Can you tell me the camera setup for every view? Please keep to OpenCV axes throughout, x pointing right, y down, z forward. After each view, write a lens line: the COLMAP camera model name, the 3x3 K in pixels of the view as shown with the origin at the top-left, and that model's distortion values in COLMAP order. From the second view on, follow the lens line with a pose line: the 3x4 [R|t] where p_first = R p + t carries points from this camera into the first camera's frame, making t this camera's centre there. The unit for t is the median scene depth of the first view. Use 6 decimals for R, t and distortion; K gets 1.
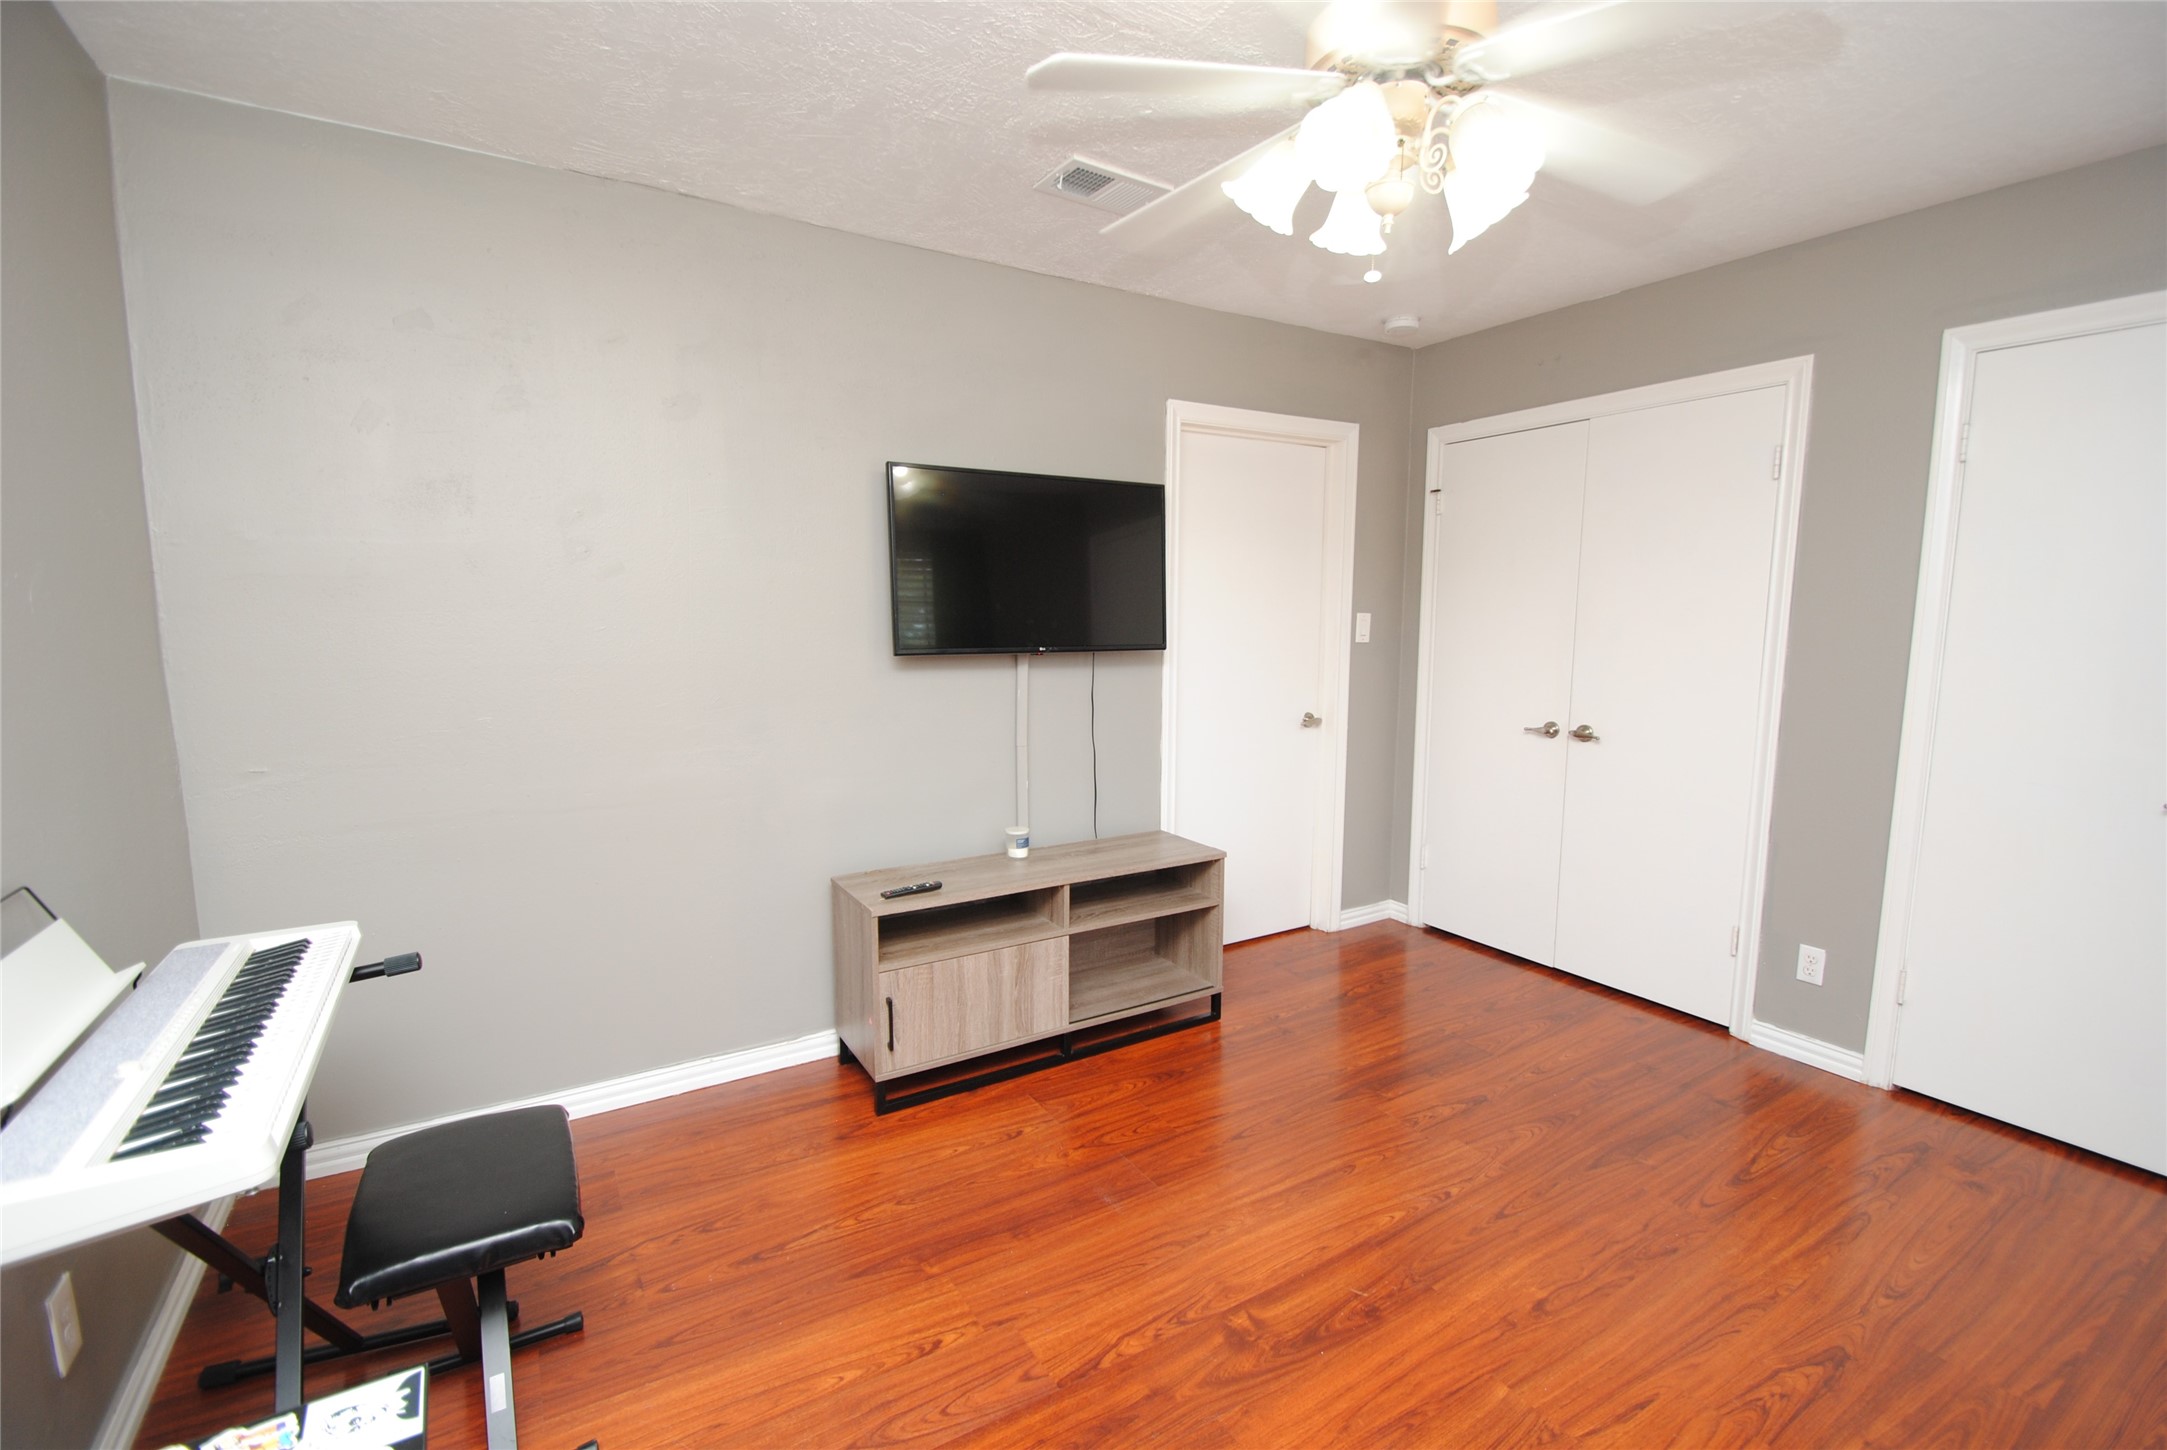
lens RADIAL K [[957.3, 0, 1127.2], [0, 957.3, 733.1], [0, 0, 1]] dist [0.001632, -0.006112]
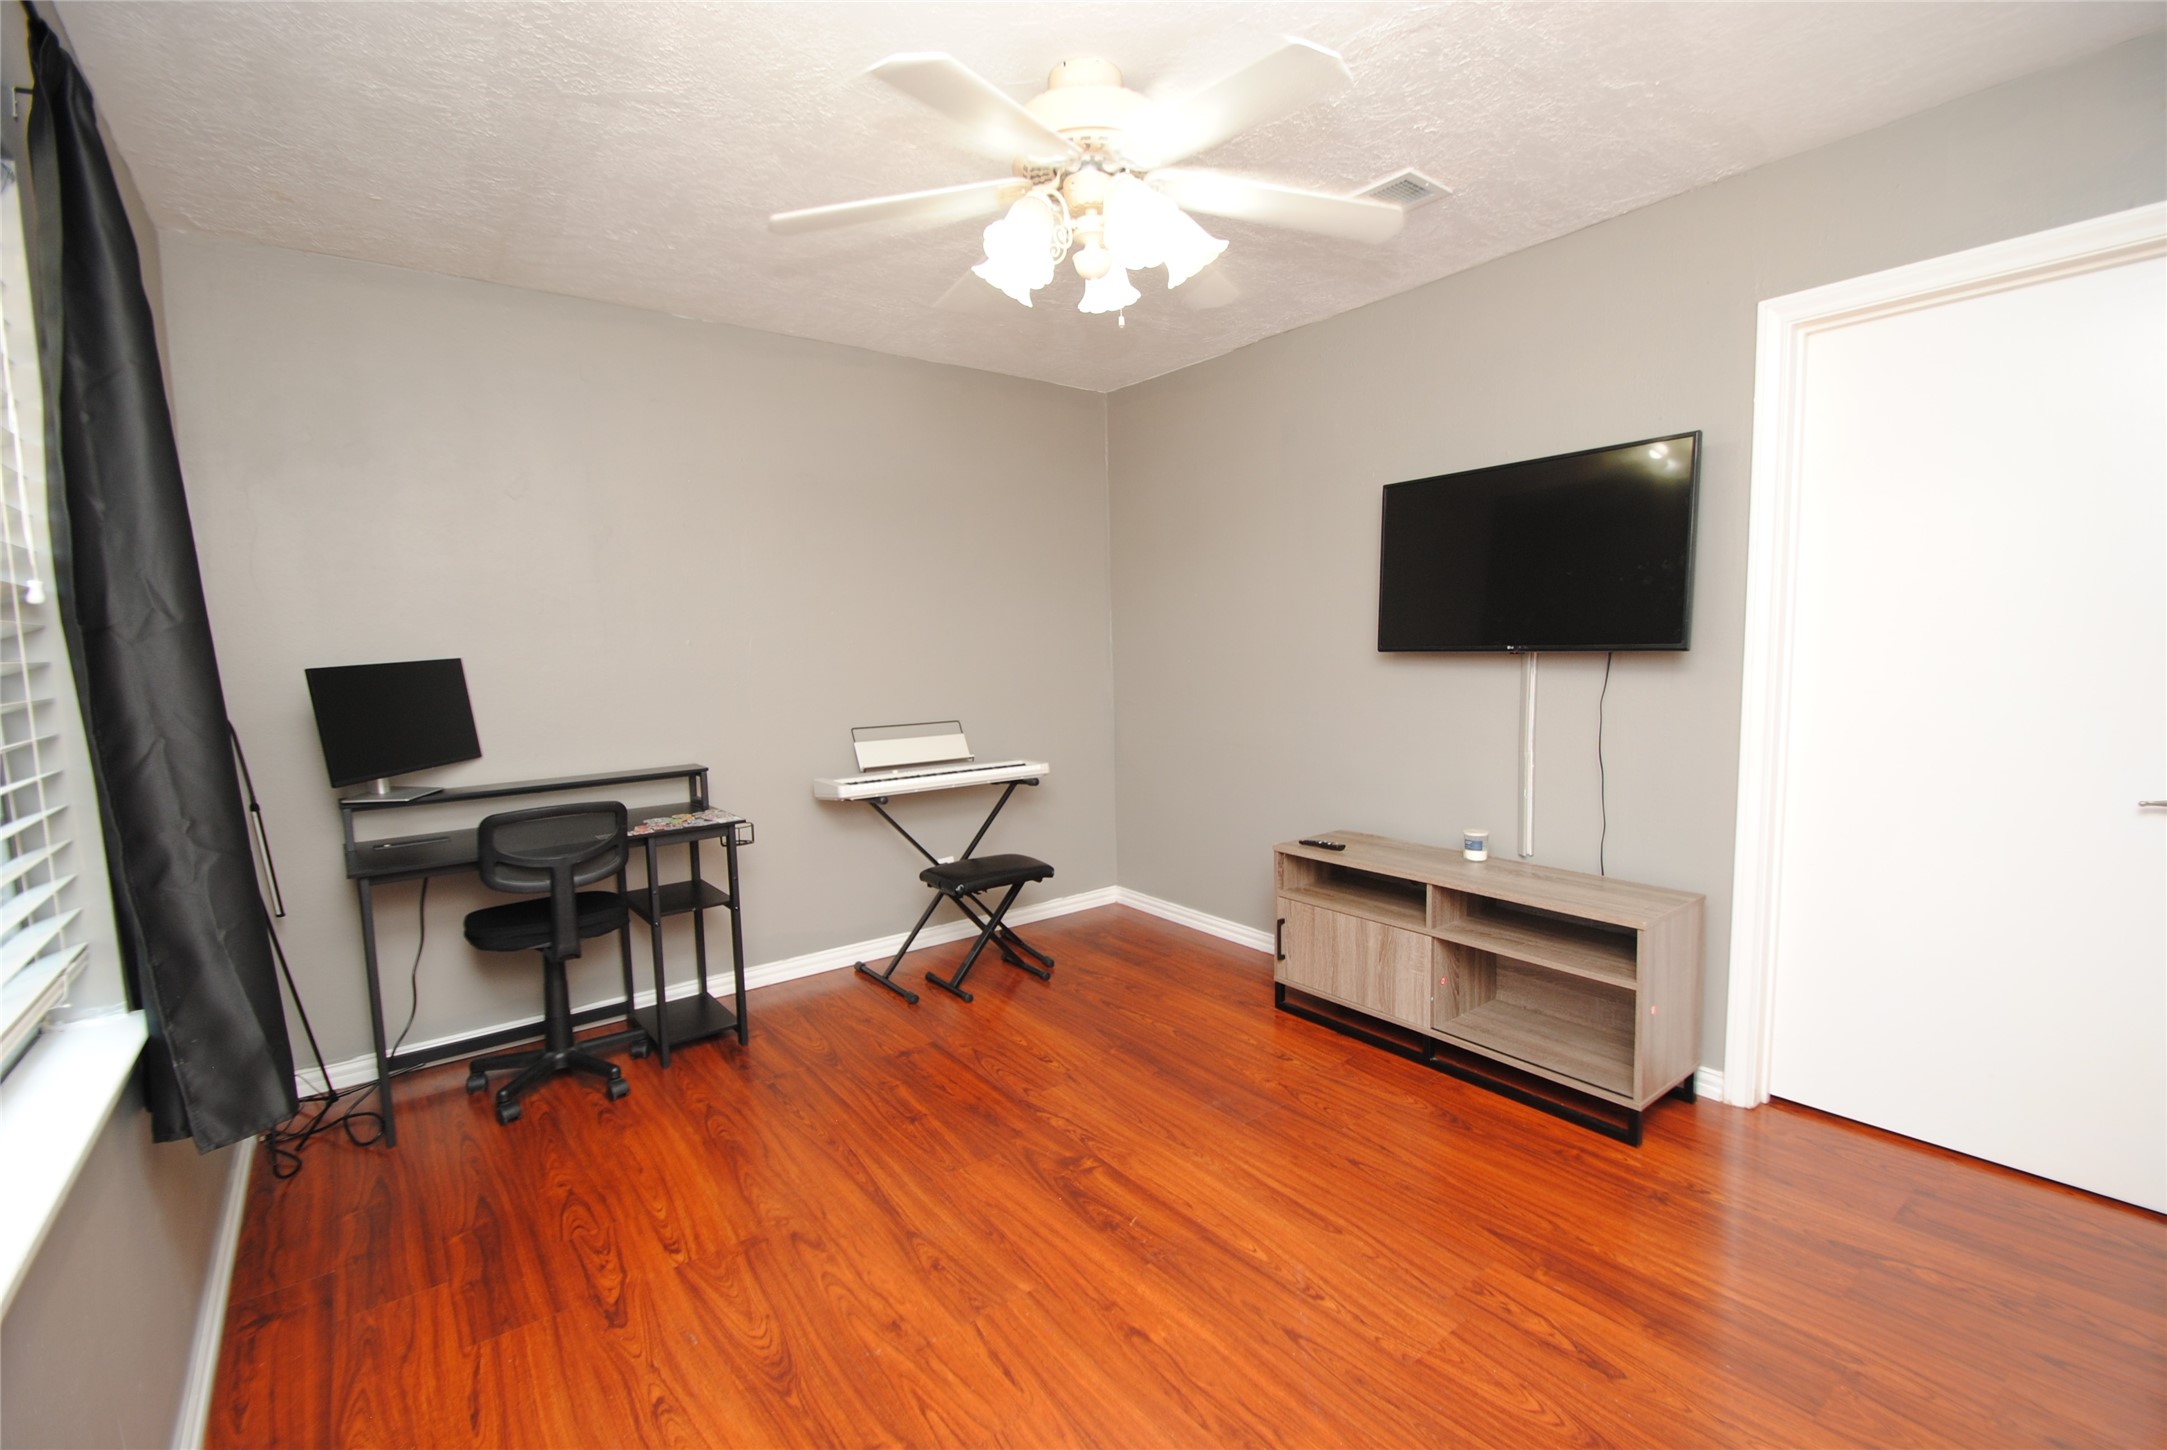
lens RADIAL K [[957.3, 0, 1072.6], [0, 957.3, 732.0], [0, 0, 1]] dist [0.001632, -0.006112]
pose [[0.072664, 0.089940, -0.993293, 1.040121], [-0.106957, 0.990885, 0.081898, -0.046126], [0.991605, 0.100289, 0.081622, 0.636150]]
